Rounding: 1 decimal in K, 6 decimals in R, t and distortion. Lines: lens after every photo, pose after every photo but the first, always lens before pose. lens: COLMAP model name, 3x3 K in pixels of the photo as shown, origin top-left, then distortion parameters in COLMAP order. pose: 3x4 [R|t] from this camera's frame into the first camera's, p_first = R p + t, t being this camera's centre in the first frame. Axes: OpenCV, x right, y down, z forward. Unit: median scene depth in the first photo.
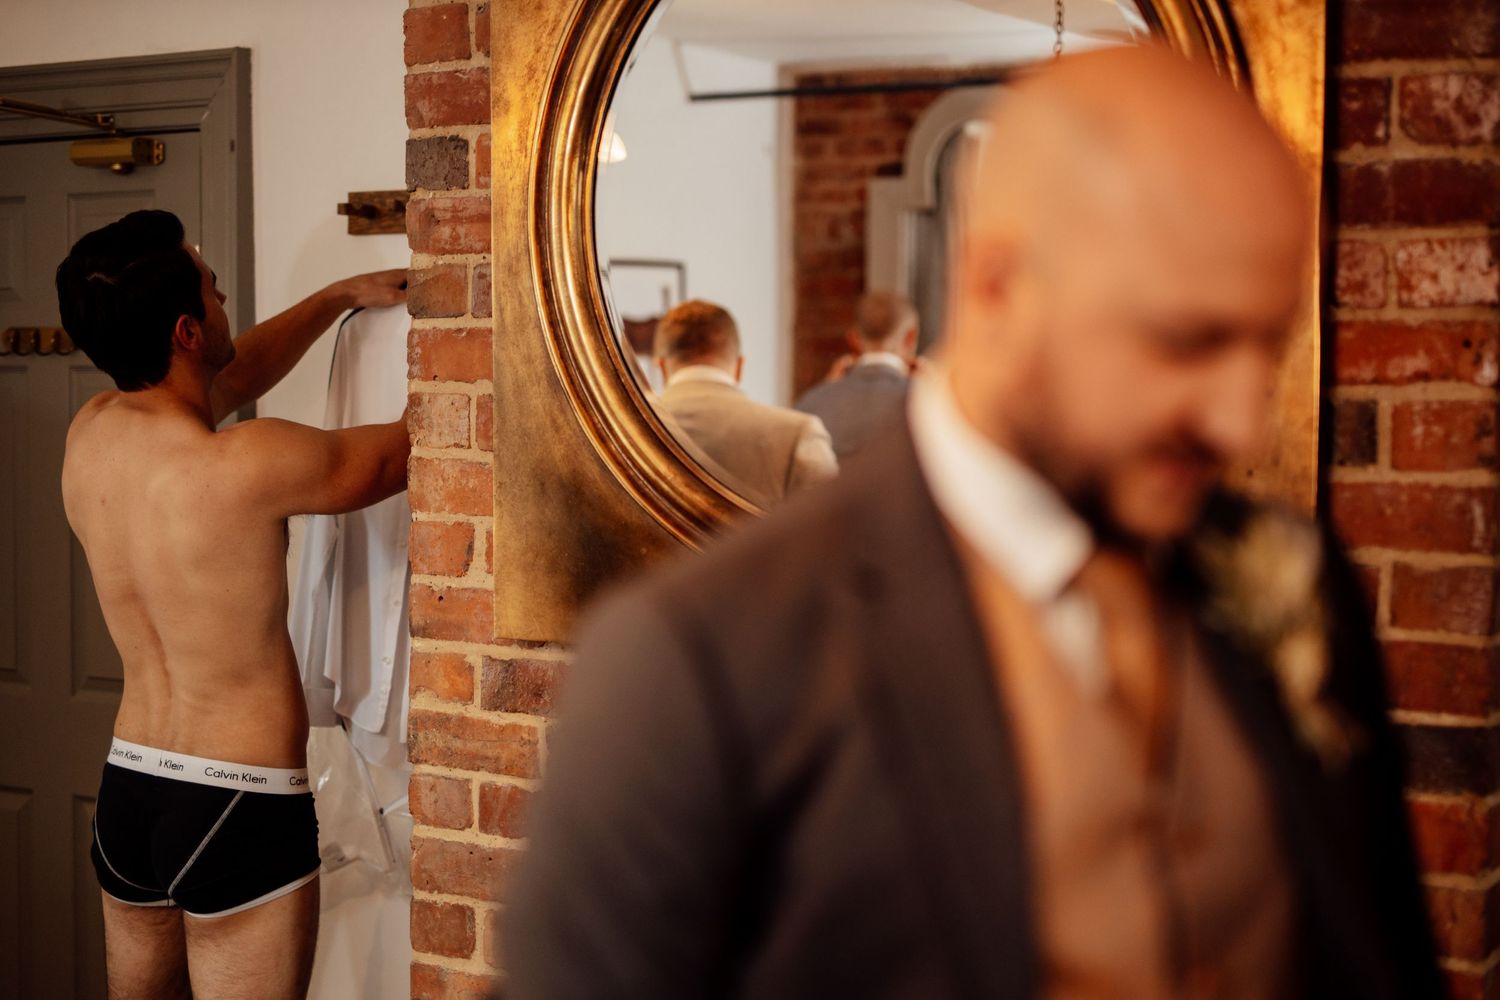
lens RADIAL K [[2160.1, 0, 750.2], [0, 2160.1, 499.7], [0, 0, 1]] dist [0.015360, 0.000000]
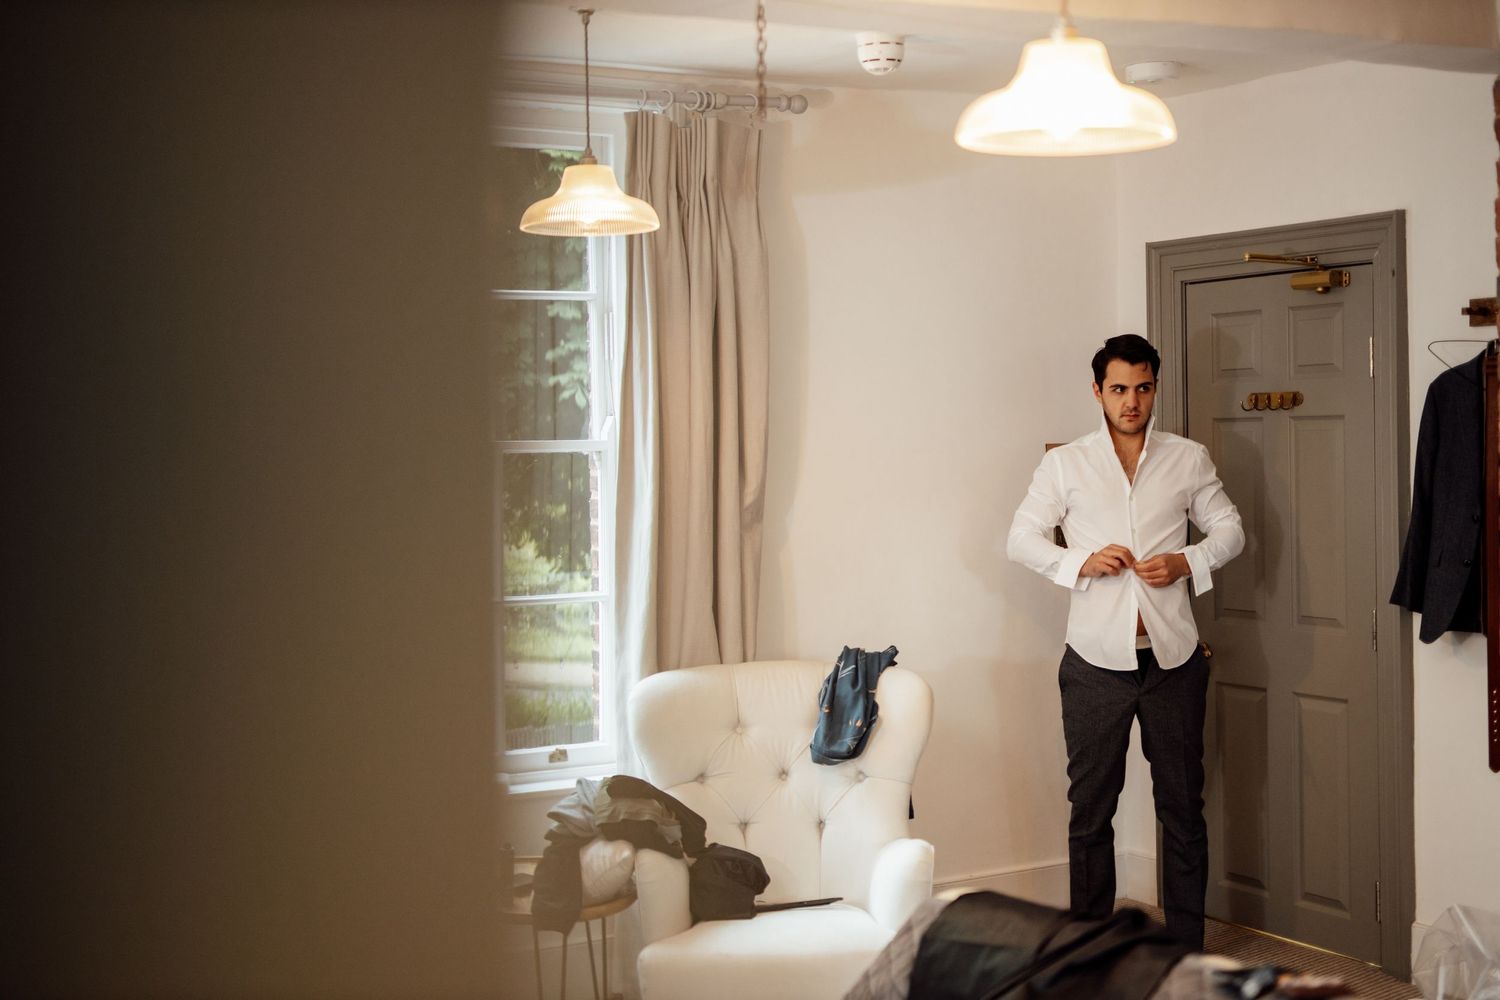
lens RADIAL K [[2160.1, 0, 749.9], [0, 2160.1, 497.2], [0, 0, 1]] dist [0.015360, 0.000000]
pose [[0.969347, -0.016386, -0.245149, -0.310375], [-0.001787, 0.997277, -0.073724, 0.112062], [0.245690, 0.071902, 0.966678, -0.600878]]
